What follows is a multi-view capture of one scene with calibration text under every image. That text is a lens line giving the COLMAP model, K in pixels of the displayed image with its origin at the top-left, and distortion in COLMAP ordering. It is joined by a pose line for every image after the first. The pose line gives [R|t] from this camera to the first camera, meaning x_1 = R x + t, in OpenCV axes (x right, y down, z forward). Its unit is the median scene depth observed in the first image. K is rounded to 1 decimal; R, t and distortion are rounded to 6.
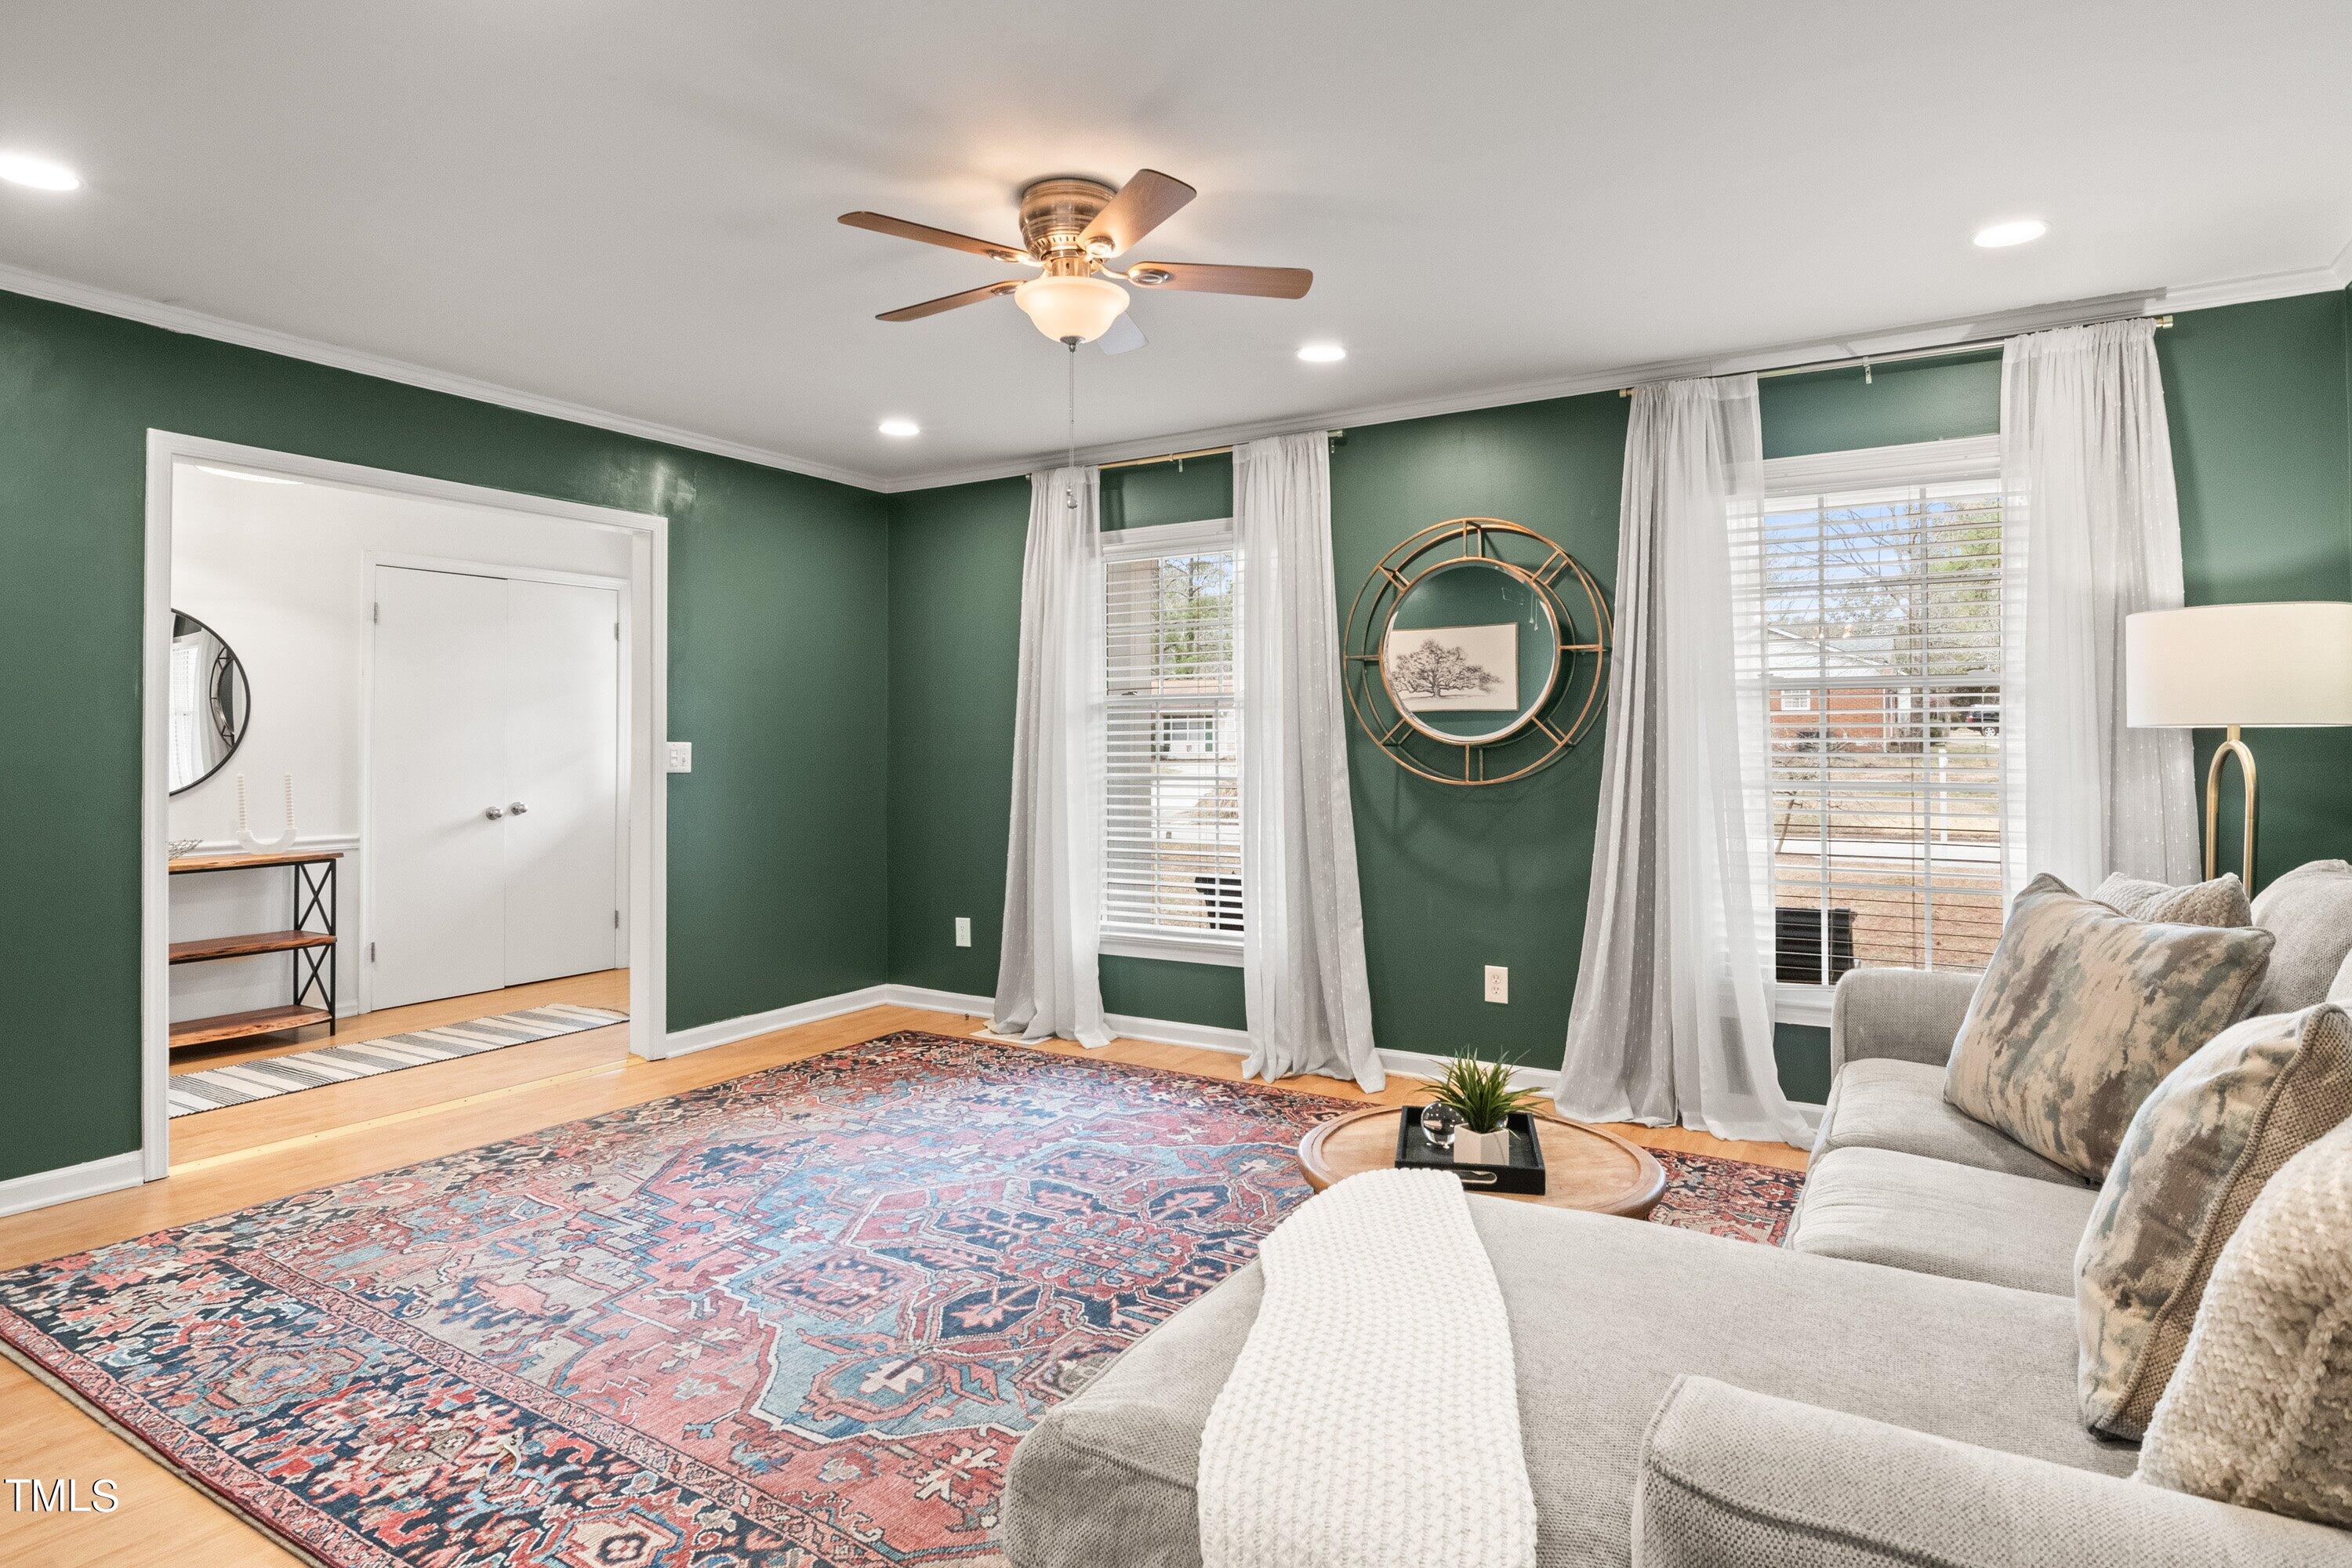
lens RADIAL K [[1254.4, 0, 1207.9], [0, 1254.4, 736.5], [0, 0, 1]] dist [-0.003522, -0.001354]
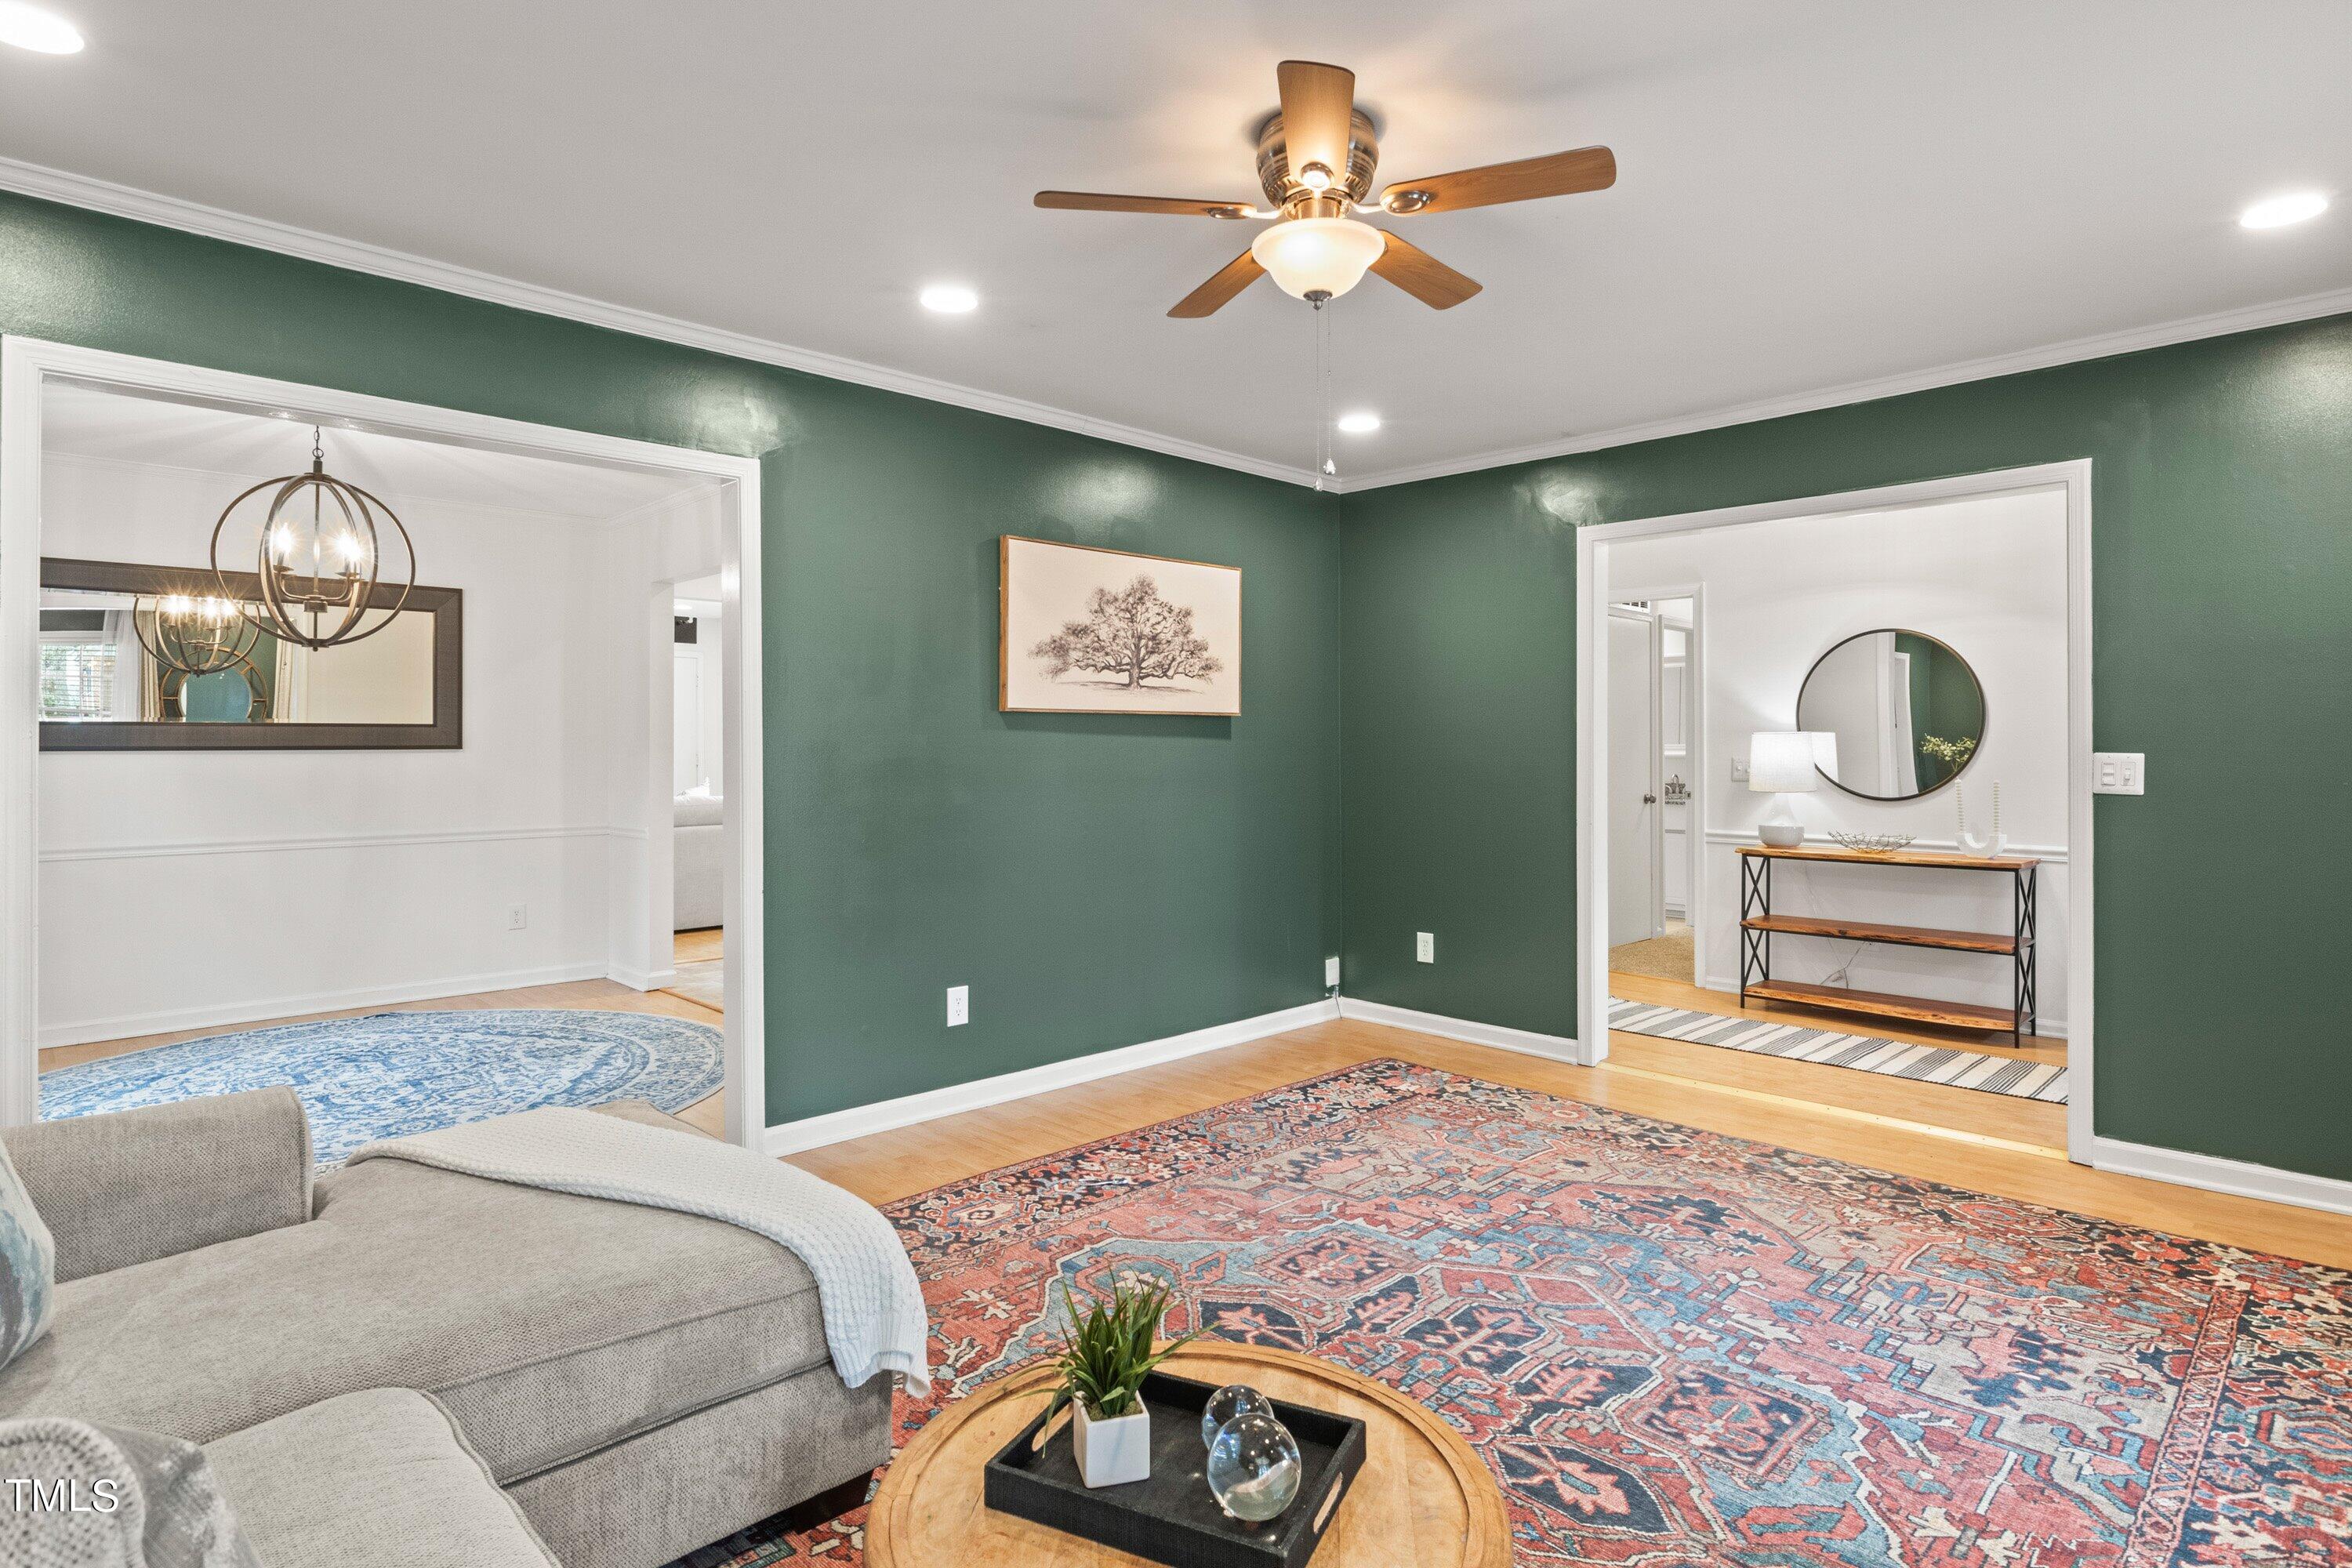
lens RADIAL K [[1240.6, 0, 1175.7], [0, 1240.6, 757.0], [0, 0, 1]] dist [-0.005410, -0.001959]
pose [[-0.258892, 0.010070, -0.965854, 0.746404], [0.007918, 0.999934, 0.008304, -0.005861], [0.965874, -0.005498, -0.258954, 1.125060]]
